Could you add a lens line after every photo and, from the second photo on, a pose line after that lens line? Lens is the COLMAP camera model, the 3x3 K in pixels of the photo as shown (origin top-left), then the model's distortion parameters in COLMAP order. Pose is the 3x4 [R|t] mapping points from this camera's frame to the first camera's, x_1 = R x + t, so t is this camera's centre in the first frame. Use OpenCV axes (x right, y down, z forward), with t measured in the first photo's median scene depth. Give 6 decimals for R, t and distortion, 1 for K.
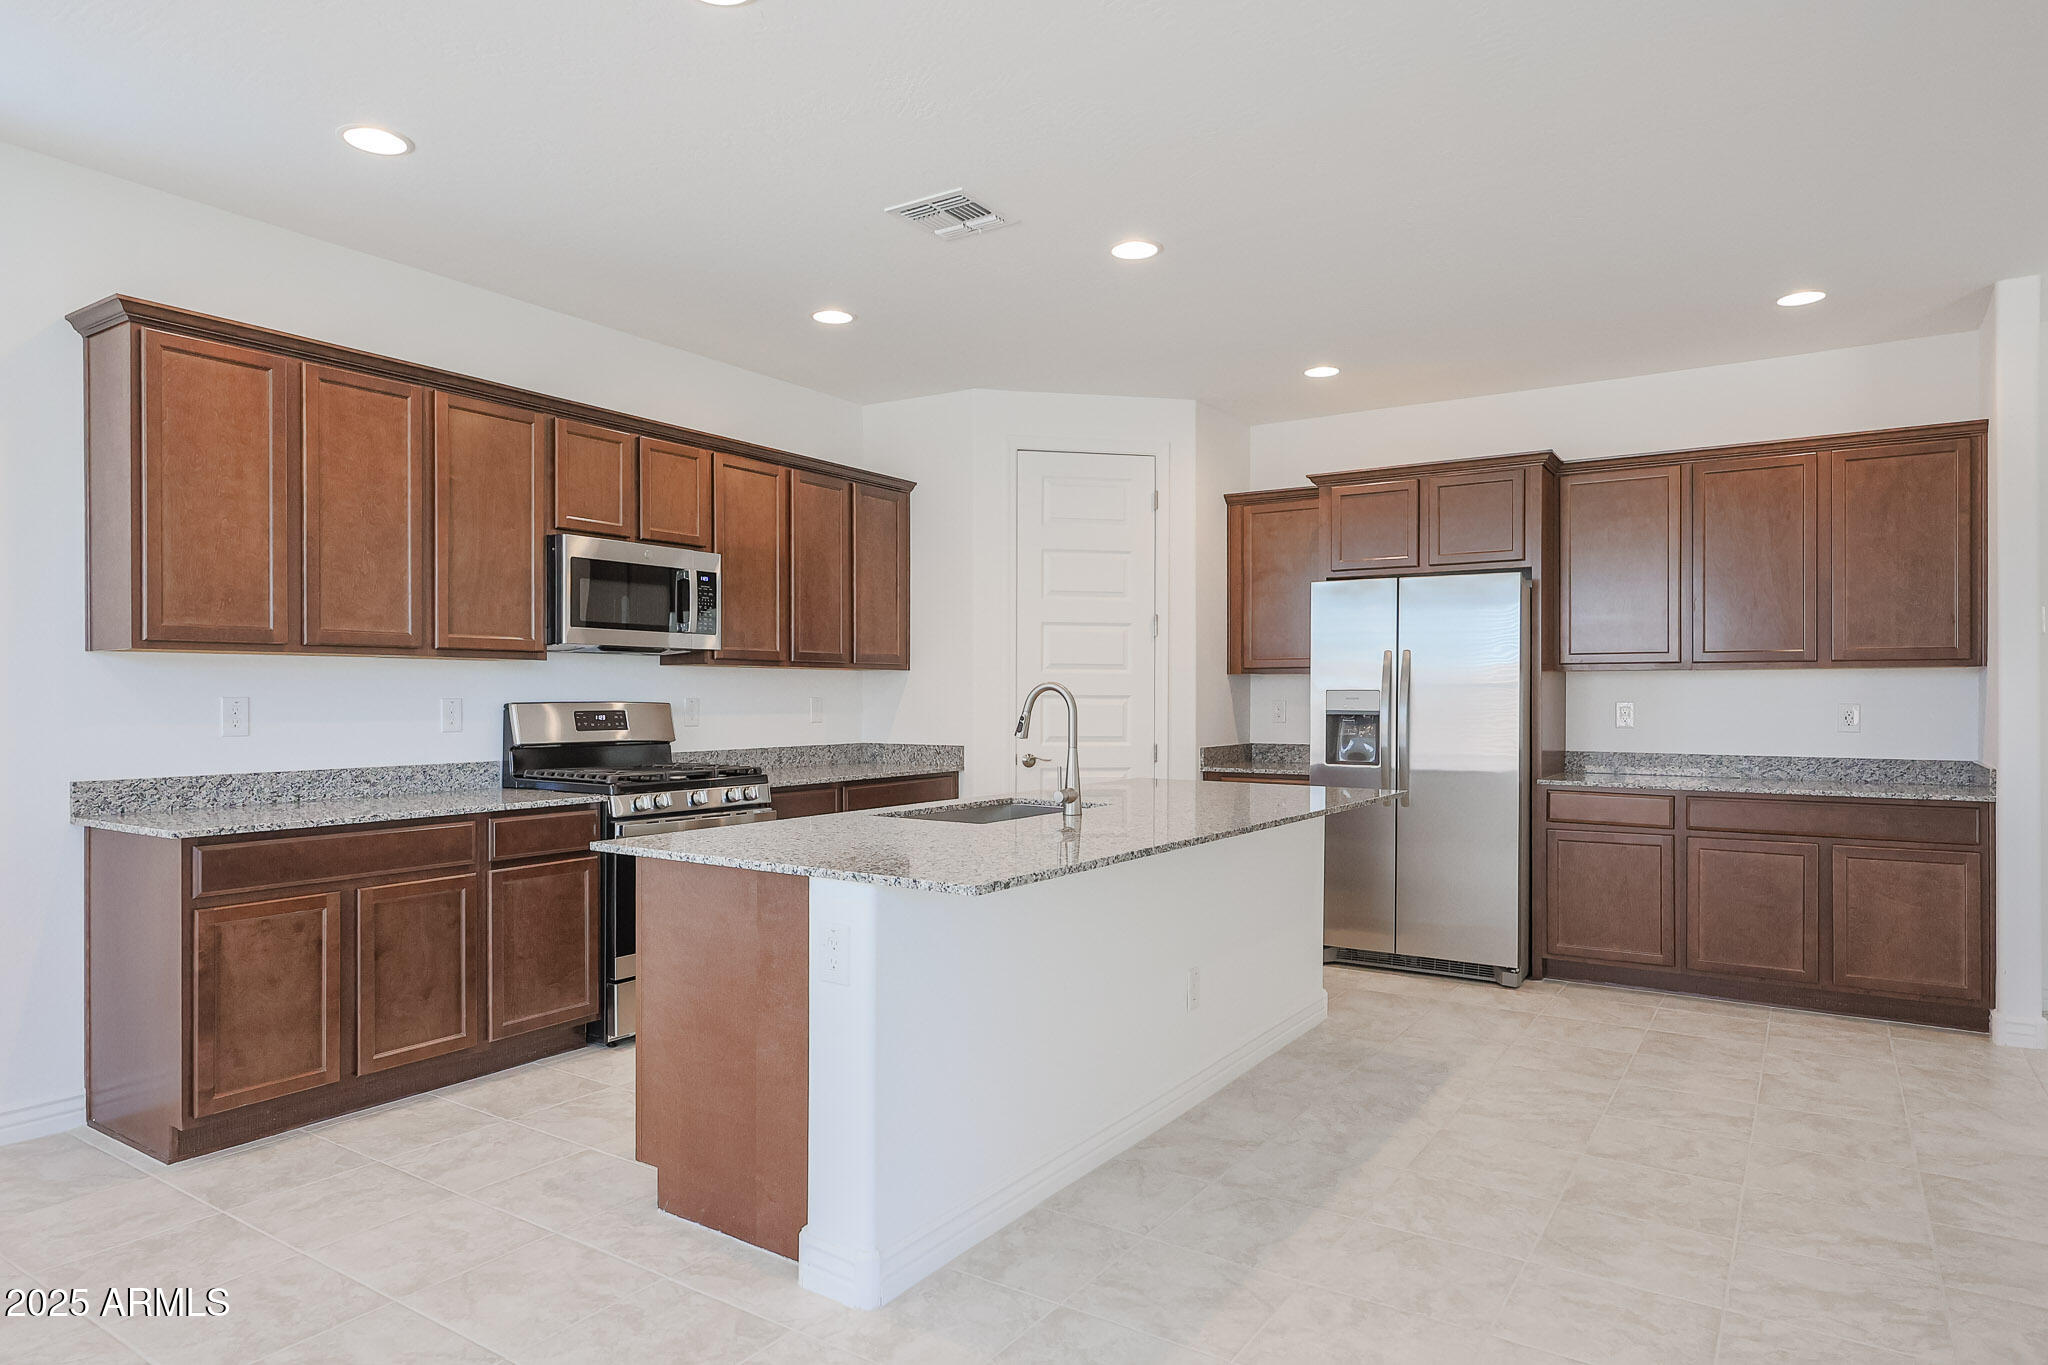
lens RADIAL K [[1190.2, 0, 1024.0], [0, 1190.2, 682.5], [0, 0, 1]] dist [0.001916, 0.000595]
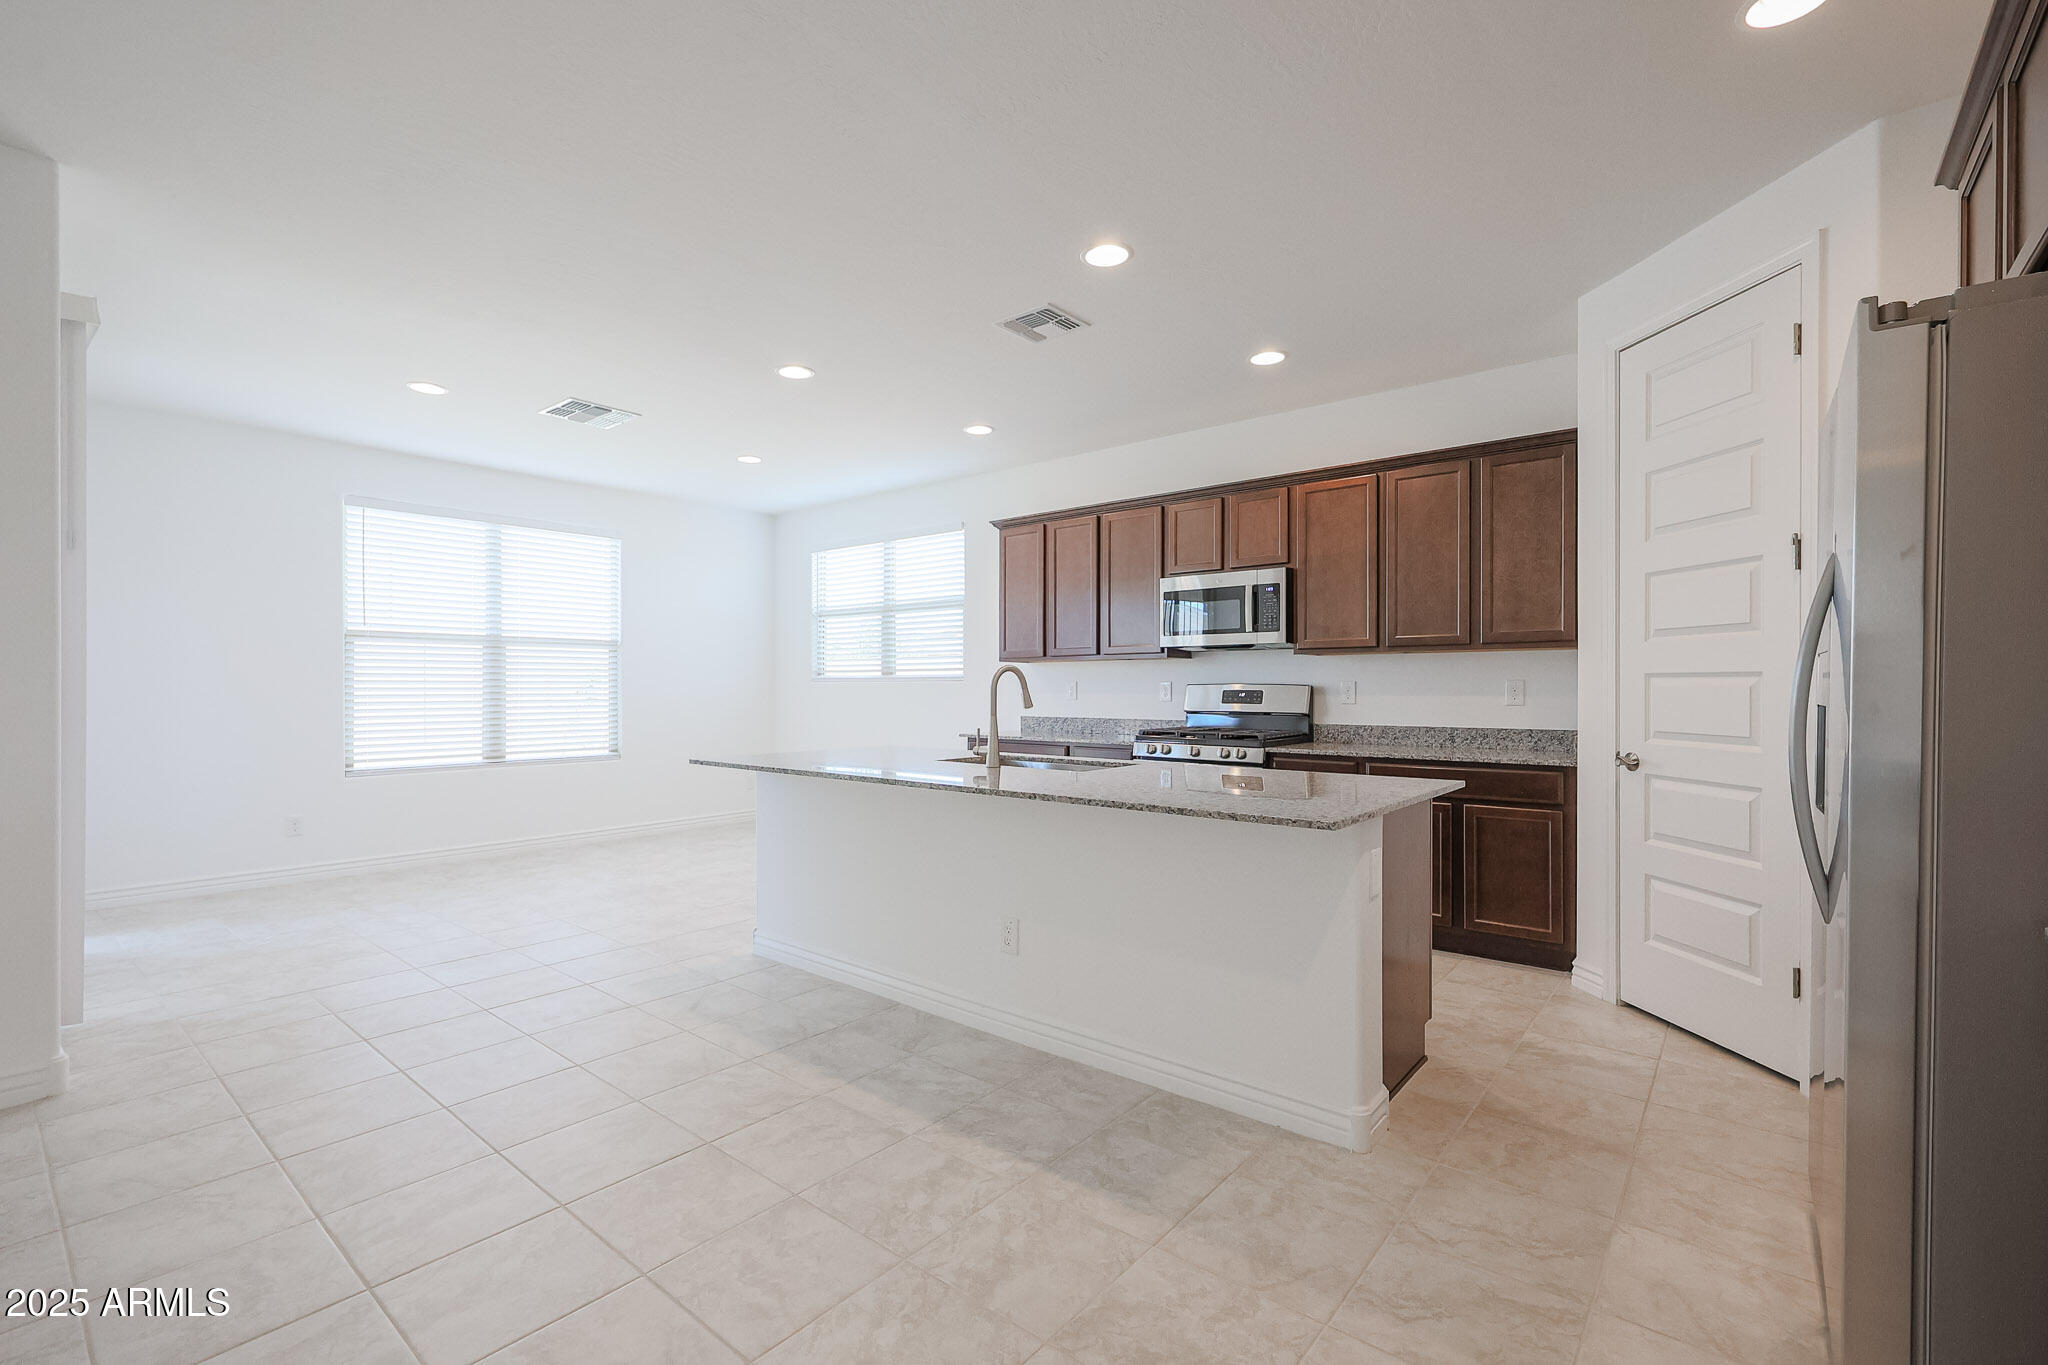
lens RADIAL K [[909.5, 0, 1024.0], [0, 909.5, 682.5], [0, 0, 1]] dist [0.000283, -0.000009]
pose [[-0.102280, -0.005491, -0.994741, 0.911483], [0.010906, 0.999918, -0.006641, 0.022783], [0.994696, -0.011528, -0.102212, 1.012385]]
